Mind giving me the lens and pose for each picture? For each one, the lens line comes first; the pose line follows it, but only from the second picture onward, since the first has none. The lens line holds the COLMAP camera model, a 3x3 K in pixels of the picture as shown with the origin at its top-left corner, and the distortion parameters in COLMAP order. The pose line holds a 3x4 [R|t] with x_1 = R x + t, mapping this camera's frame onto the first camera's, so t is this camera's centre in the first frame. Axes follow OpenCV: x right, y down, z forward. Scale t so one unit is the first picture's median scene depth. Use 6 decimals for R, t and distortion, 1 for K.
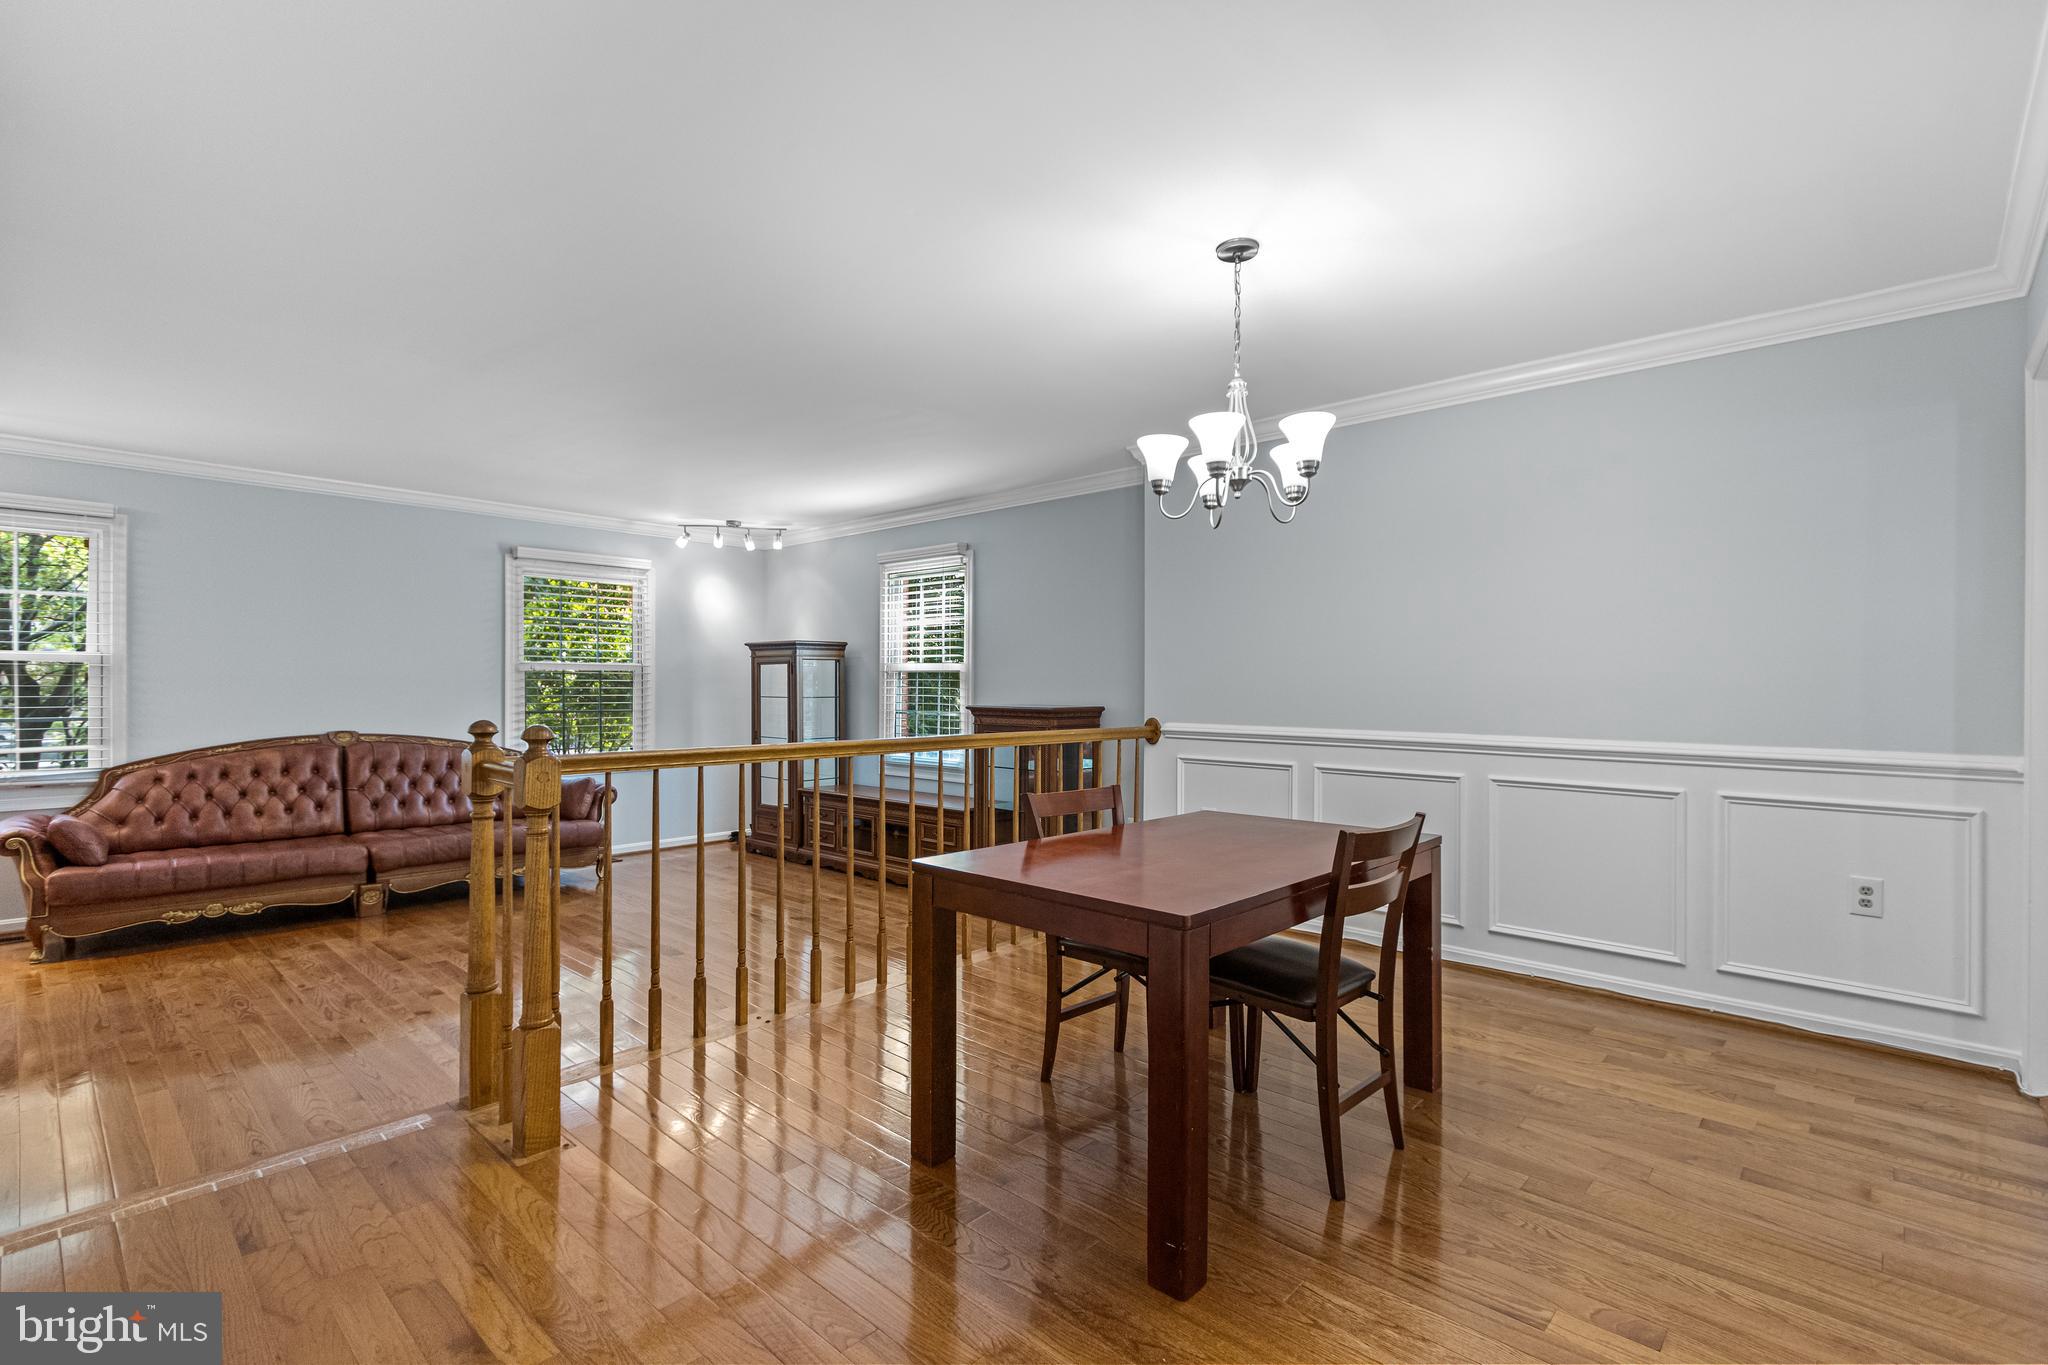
lens RADIAL K [[934.5, 0, 1009.8], [0, 934.5, 696.1], [0, 0, 1]] dist [0.012679, -0.008176]
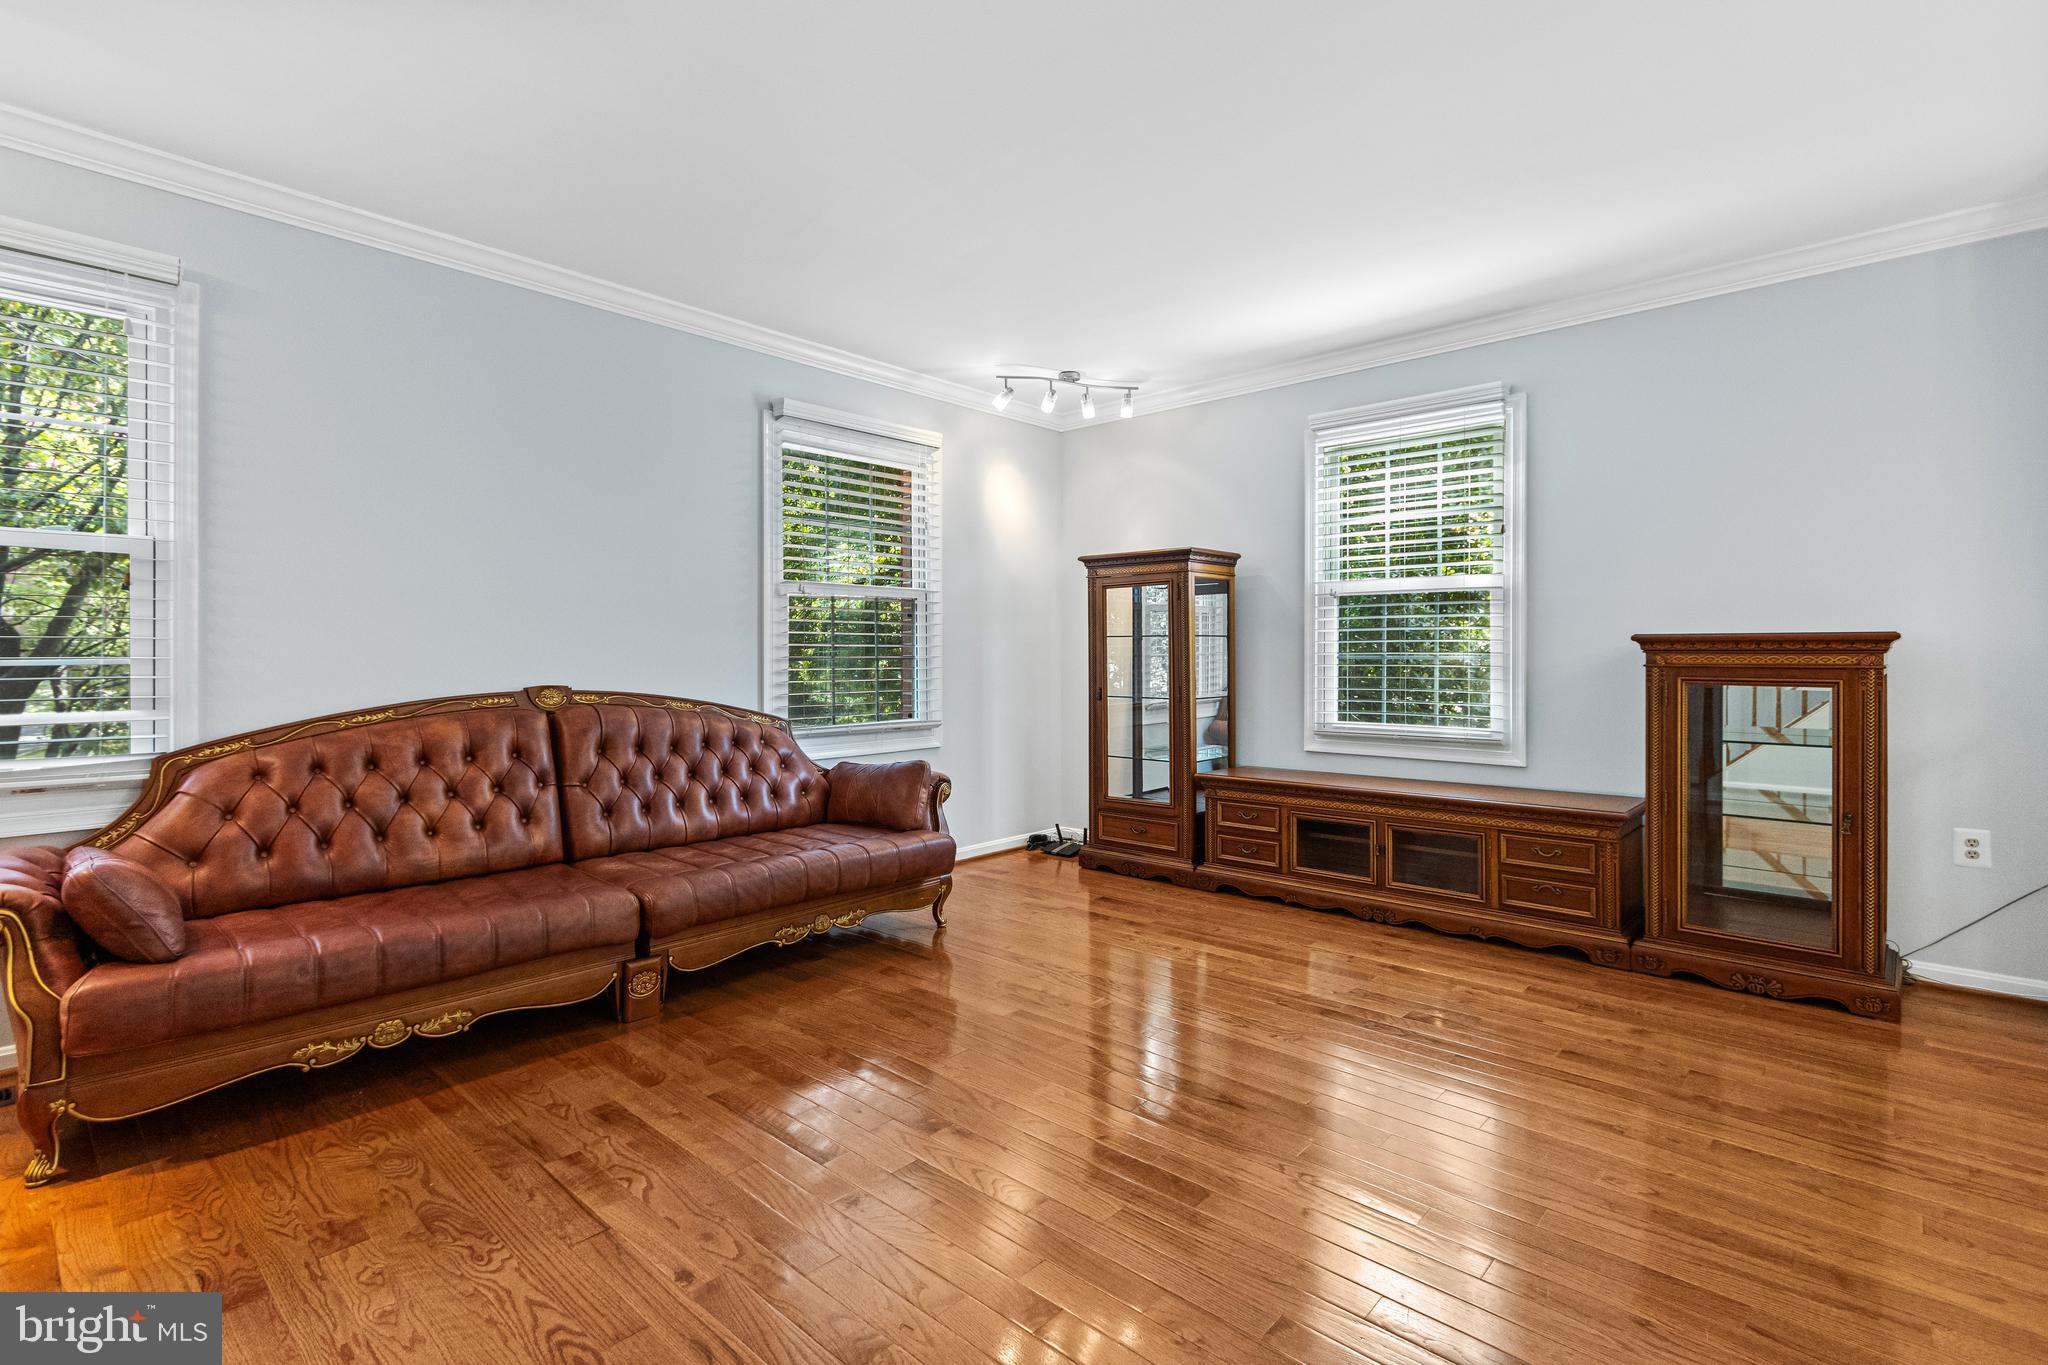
lens RADIAL K [[957.0, 0, 1011.7], [0, 957.0, 658.8], [0, 0, 1]] dist [0.015188, -0.007872]
pose [[0.999968, -0.005530, 0.005799, -0.452962], [0.005562, 0.999969, -0.005569, 0.027051], [-0.005768, 0.005601, 0.999968, 0.421296]]
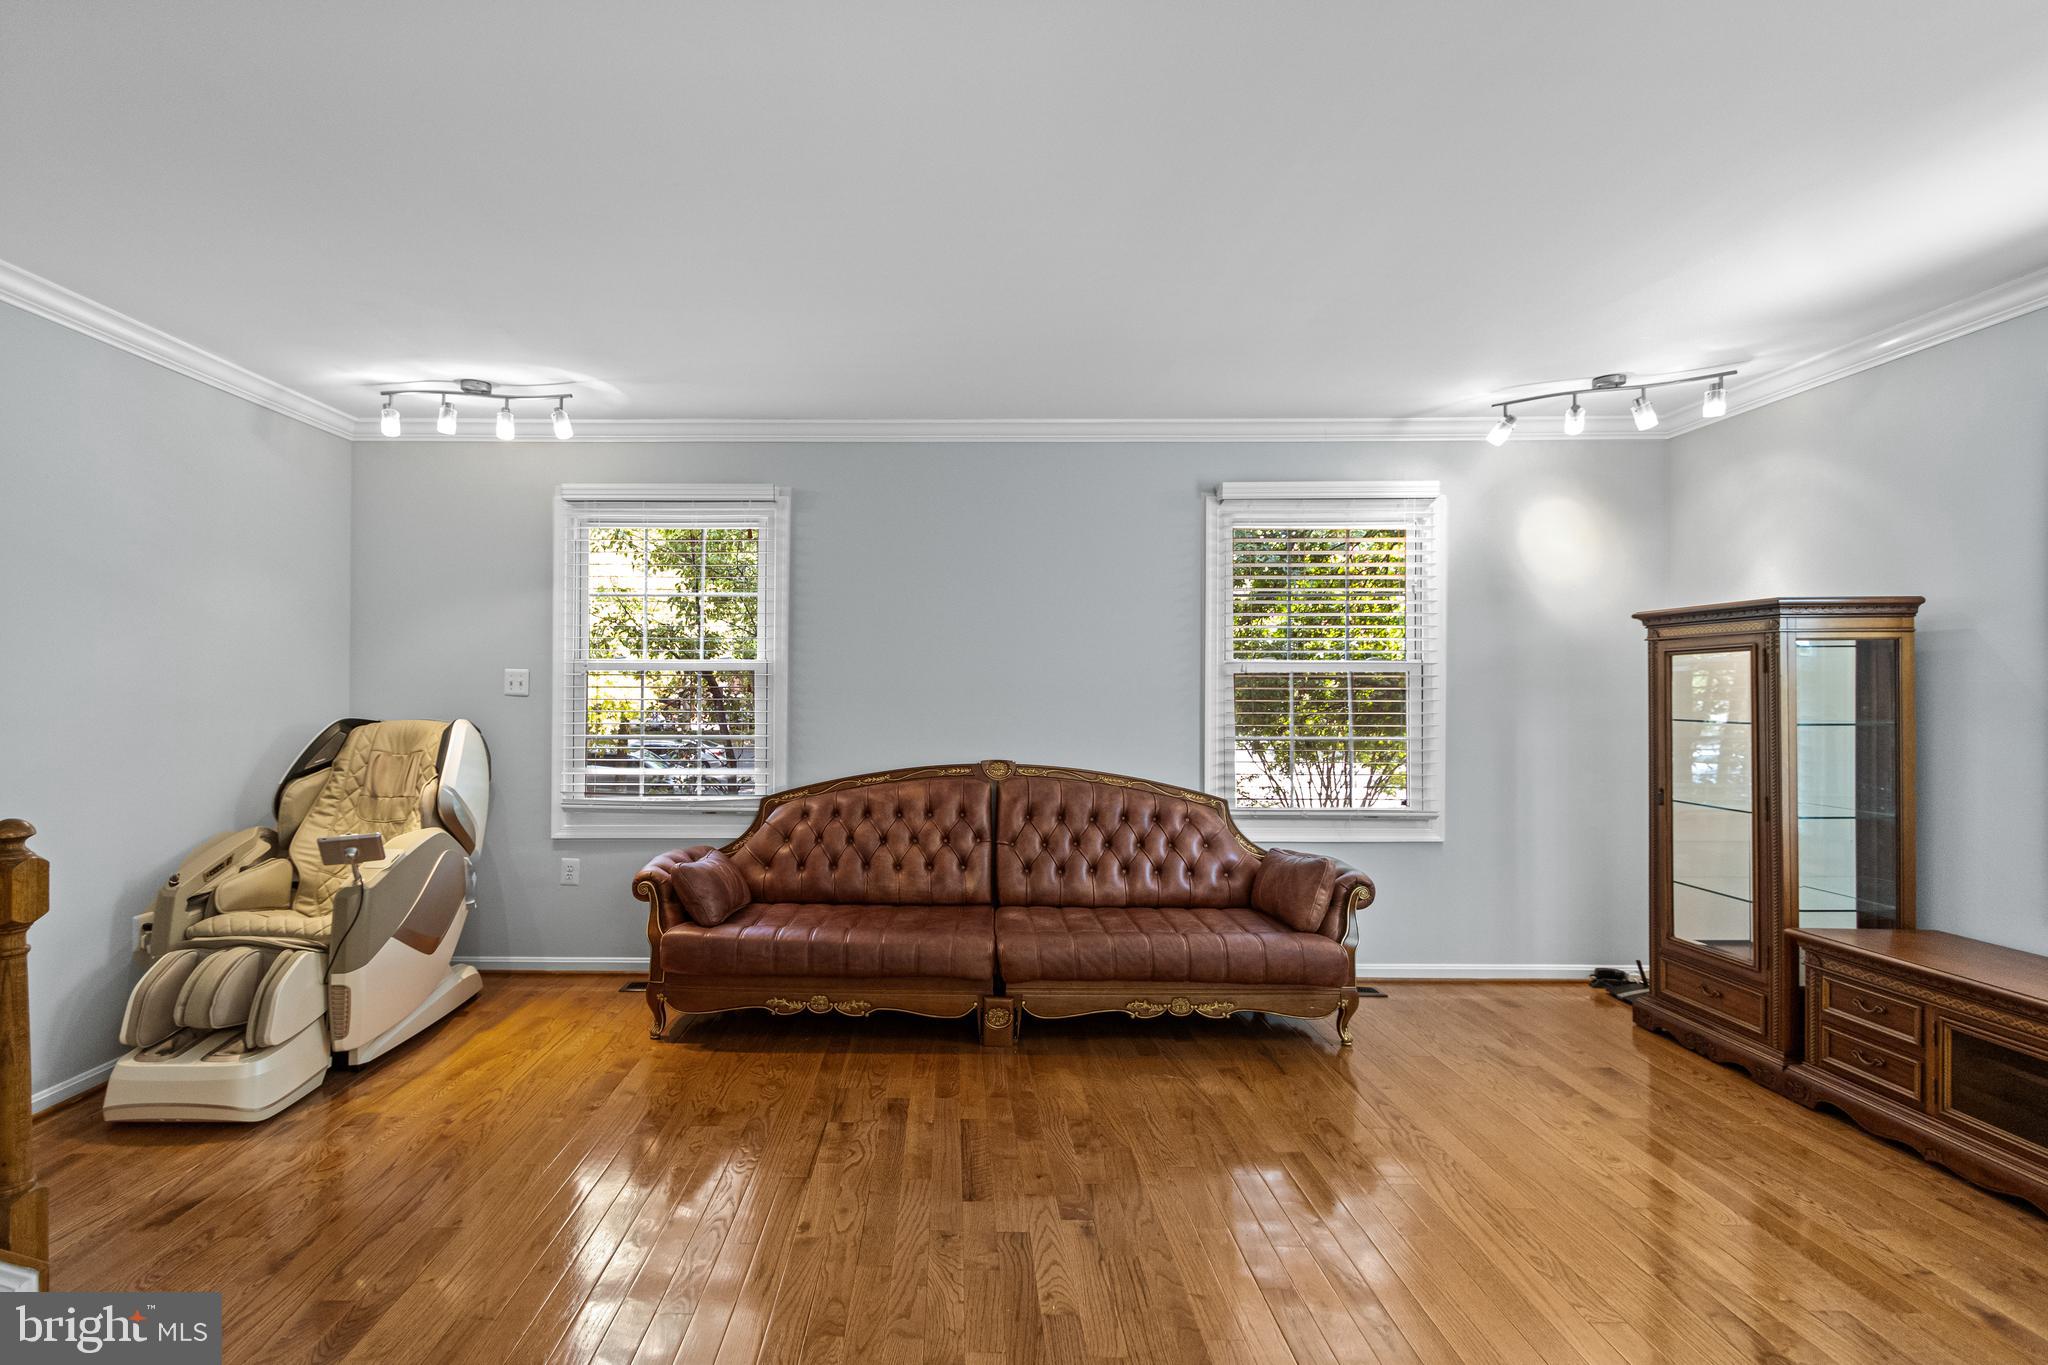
lens RADIAL K [[975.8, 0, 935.5], [0, 975.8, 692.1], [0, 0, 1]] dist [0.005170, -0.000352]
pose [[0.668191, -0.001446, -0.743989, -0.189235], [-0.005764, 0.999958, -0.007120, -0.010871], [0.743968, 0.009046, 0.668154, 0.488038]]
